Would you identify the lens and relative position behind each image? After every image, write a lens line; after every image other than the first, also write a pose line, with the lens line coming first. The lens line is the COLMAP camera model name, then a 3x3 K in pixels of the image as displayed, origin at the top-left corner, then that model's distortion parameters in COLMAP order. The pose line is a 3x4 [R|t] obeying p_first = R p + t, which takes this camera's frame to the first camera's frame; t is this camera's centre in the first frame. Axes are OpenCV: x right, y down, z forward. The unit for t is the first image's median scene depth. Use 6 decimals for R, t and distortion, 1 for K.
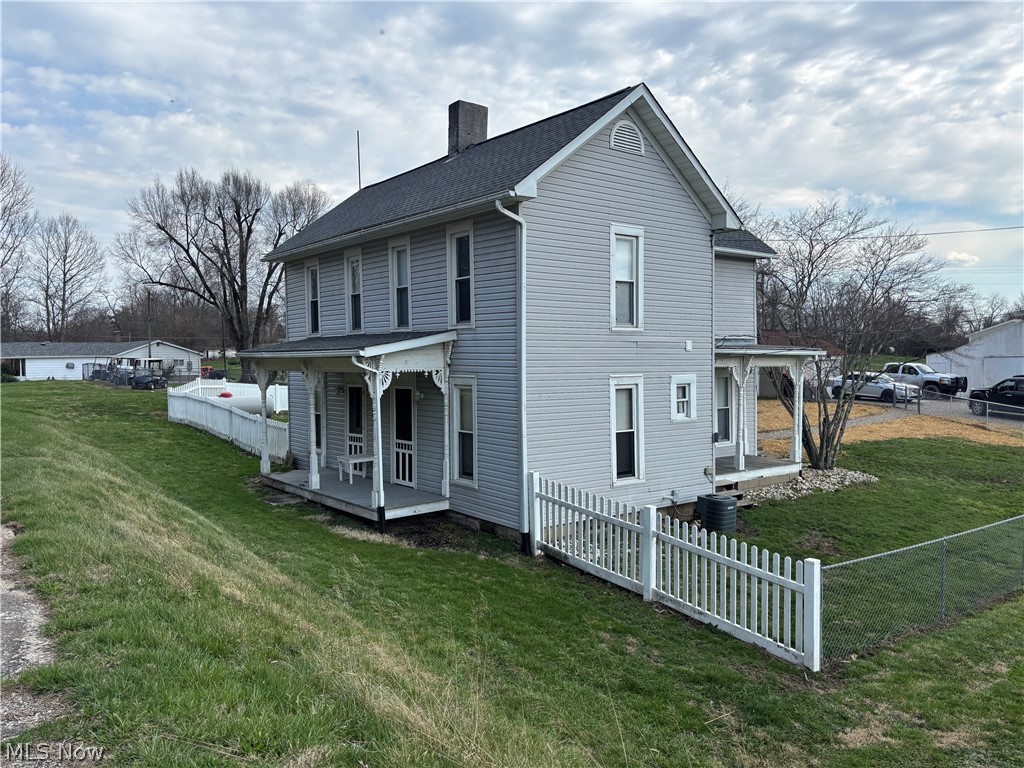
lens RADIAL K [[779.4, 0, 519.2], [0, 779.4, 384.2], [0, 0, 1]] dist [0.012978, 0.006538]
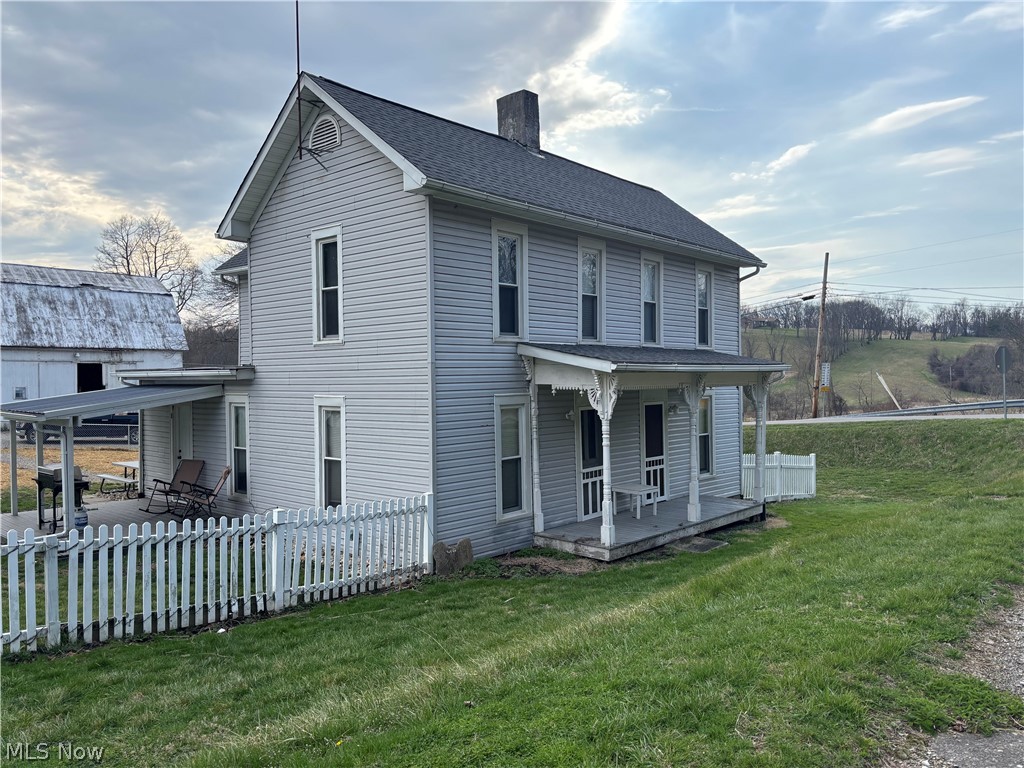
lens RADIAL K [[779.4, 0, 517.7], [0, 779.4, 381.5], [0, 0, 1]] dist [0.012978, 0.006538]
pose [[-0.163043, 0.003722, 0.986612, -1.074212], [0.052004, 0.998635, 0.004827, -0.036203], [-0.985247, 0.052095, -0.163014, 1.304641]]
